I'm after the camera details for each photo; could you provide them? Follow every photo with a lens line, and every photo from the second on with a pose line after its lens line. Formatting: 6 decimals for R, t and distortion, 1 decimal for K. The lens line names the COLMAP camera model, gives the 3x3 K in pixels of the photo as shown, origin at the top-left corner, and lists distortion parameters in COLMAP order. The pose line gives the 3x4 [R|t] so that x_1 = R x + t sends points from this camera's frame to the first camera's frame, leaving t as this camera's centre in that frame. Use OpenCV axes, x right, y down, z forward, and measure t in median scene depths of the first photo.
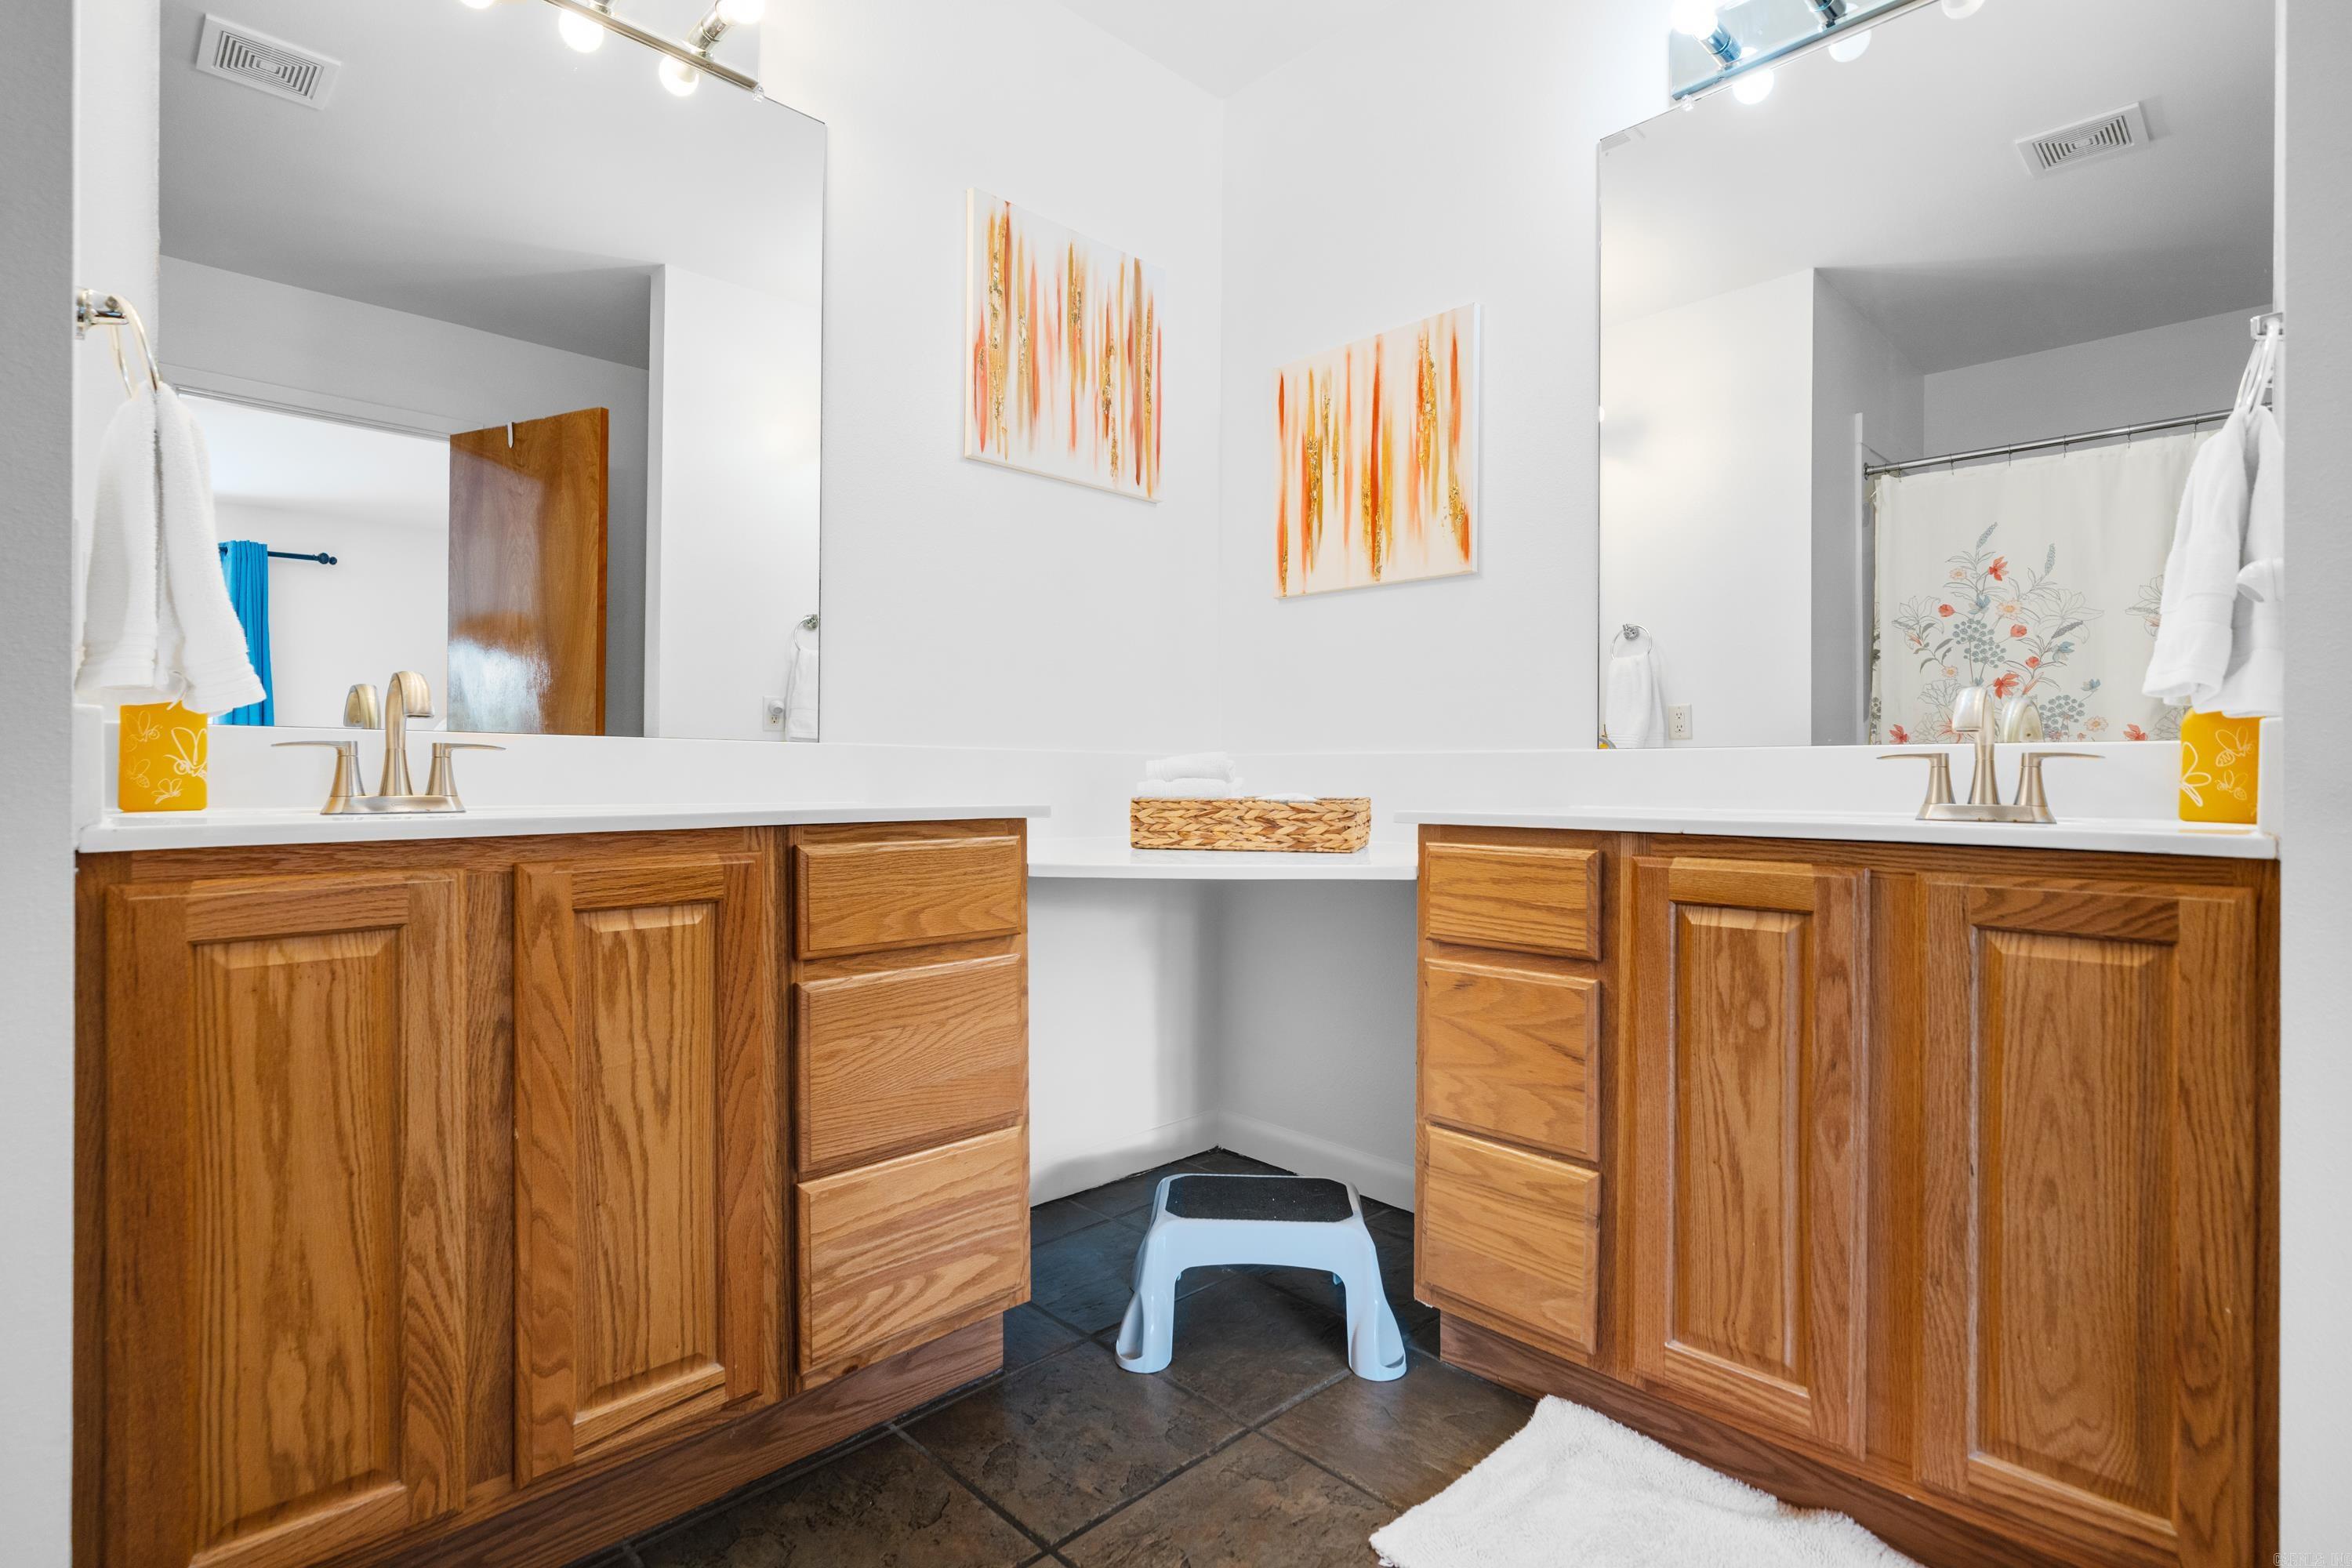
lens RADIAL K [[1156.2, 0, 1176.0], [0, 1156.2, 784.0], [0, 0, 1]] dist [-0.002384, -0.000176]
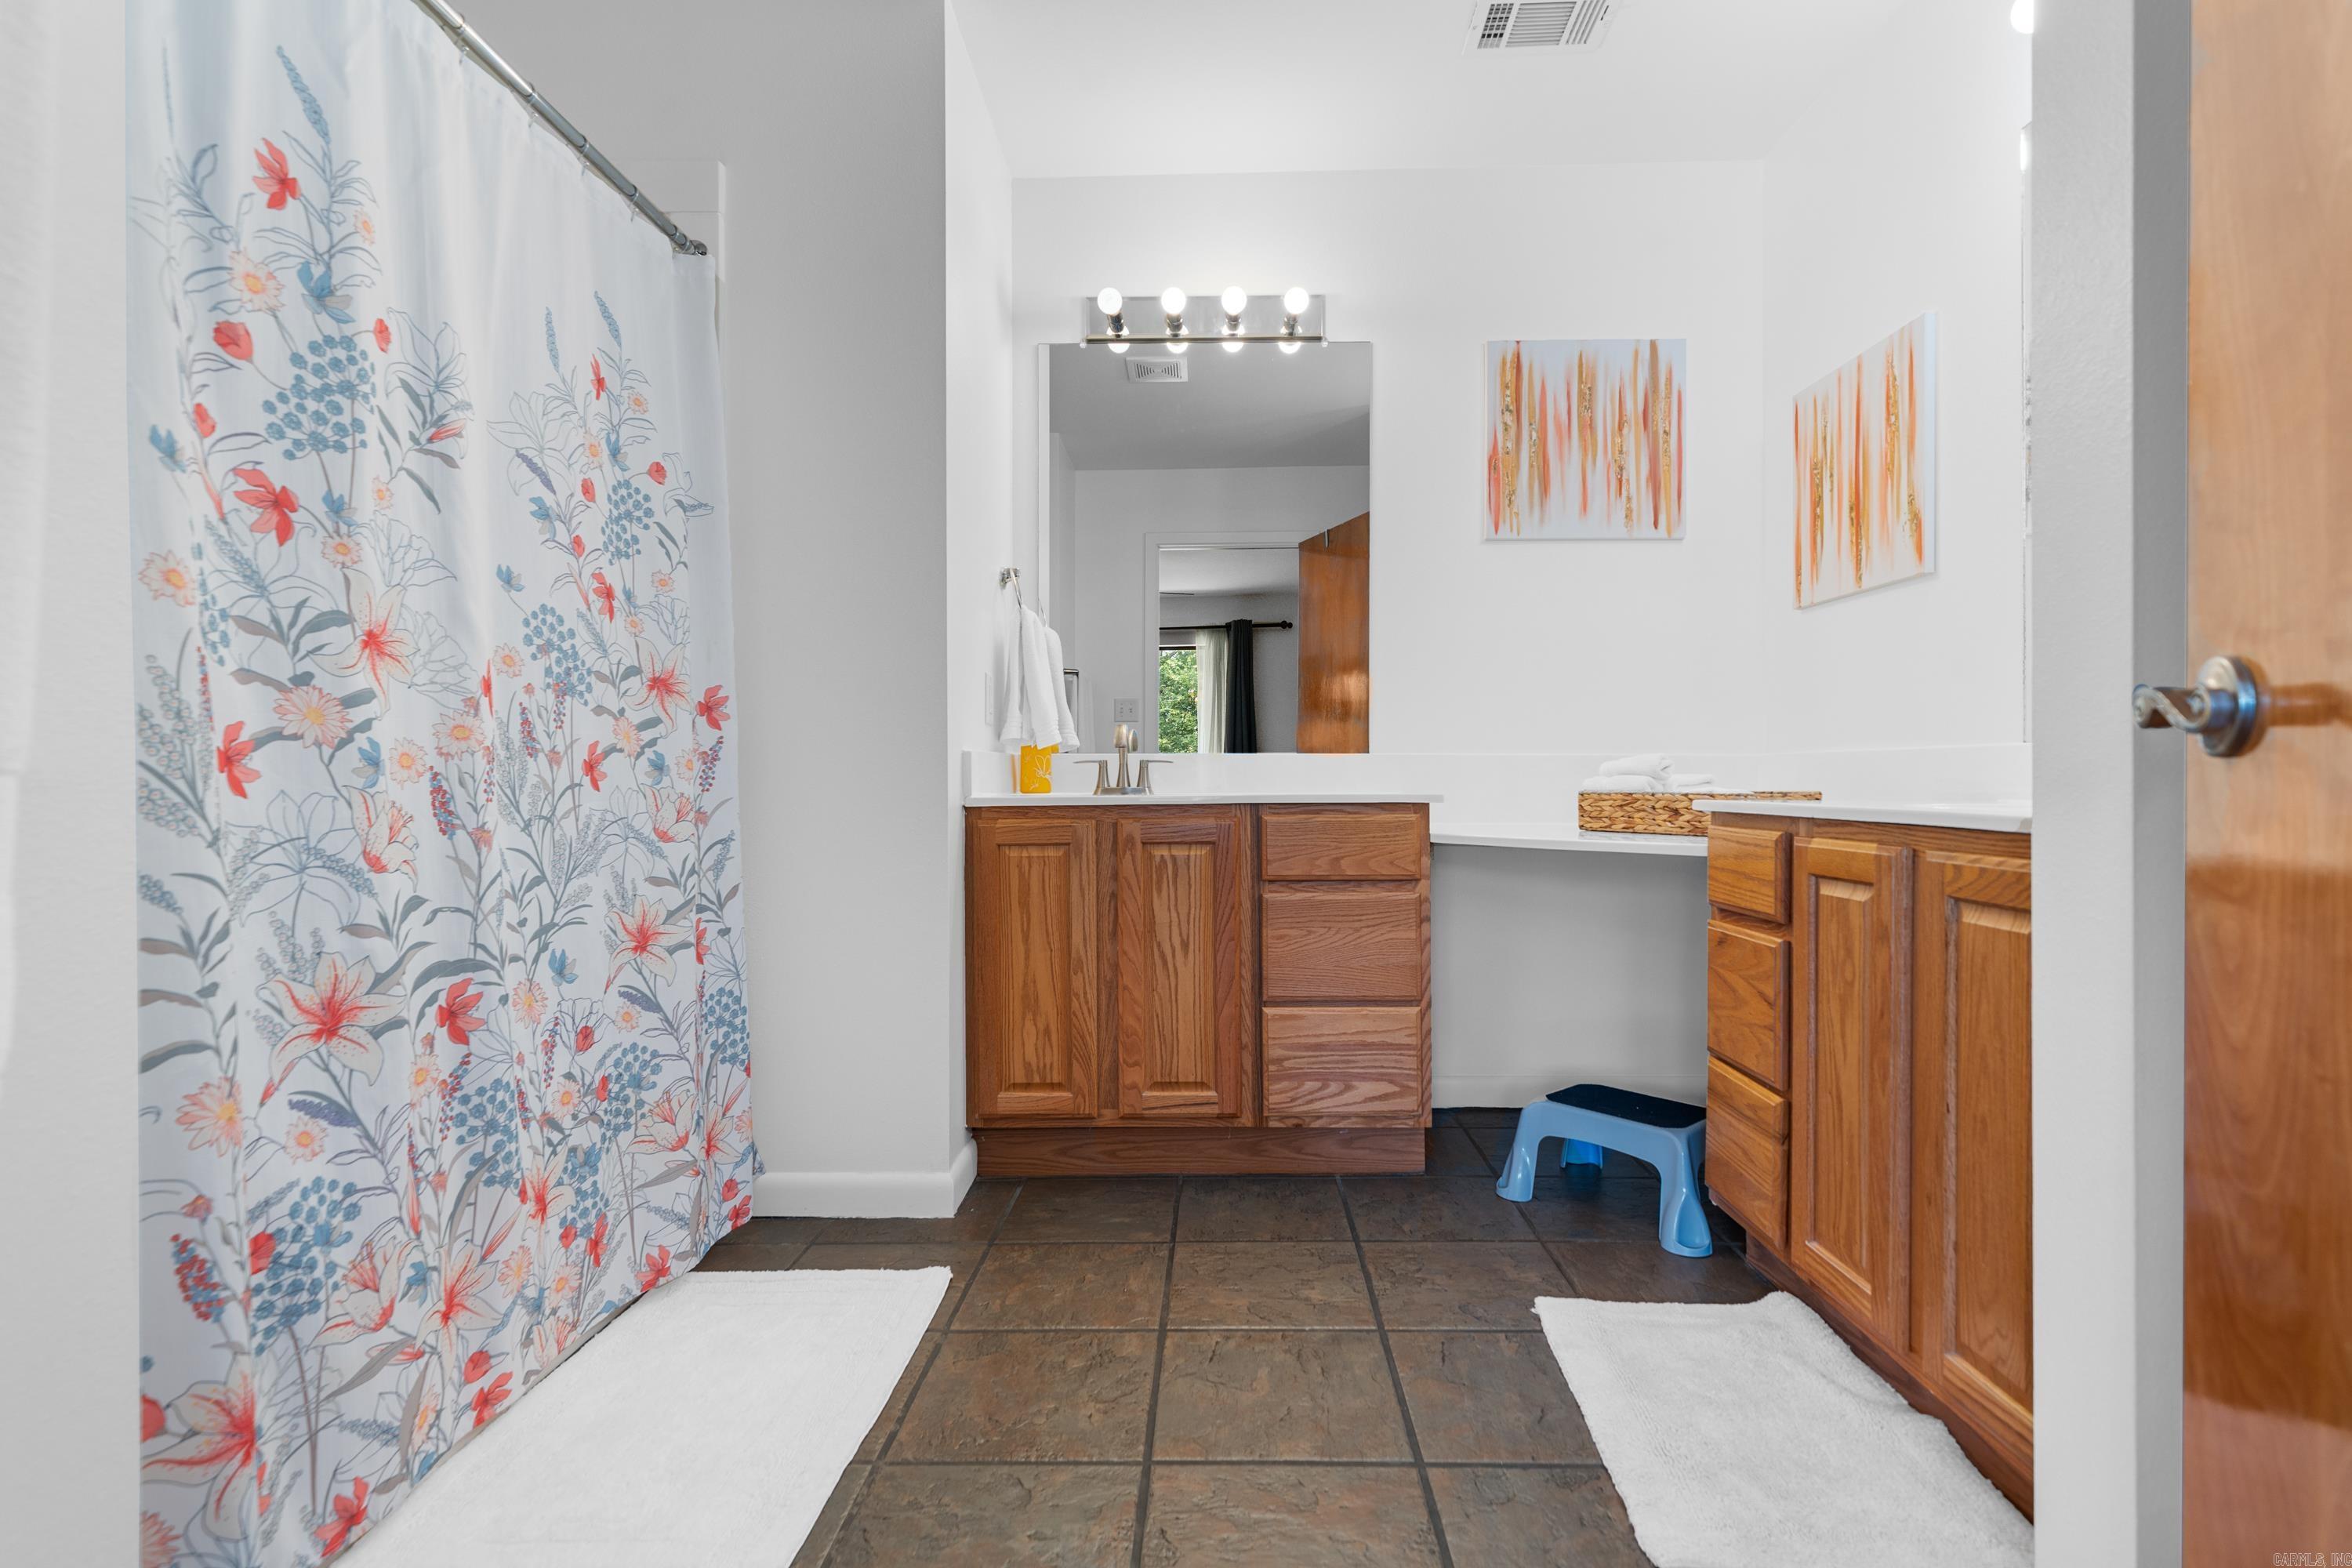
lens RADIAL K [[1156.2, 0, 1176.0], [0, 1156.2, 784.0], [0, 0, 1]] dist [-0.002384, -0.000176]
pose [[0.689443, -0.002881, -0.724334, 0.847291], [0.001911, 0.999996, -0.002159, 0.009013], [0.724337, 0.000105, 0.689446, -0.307358]]
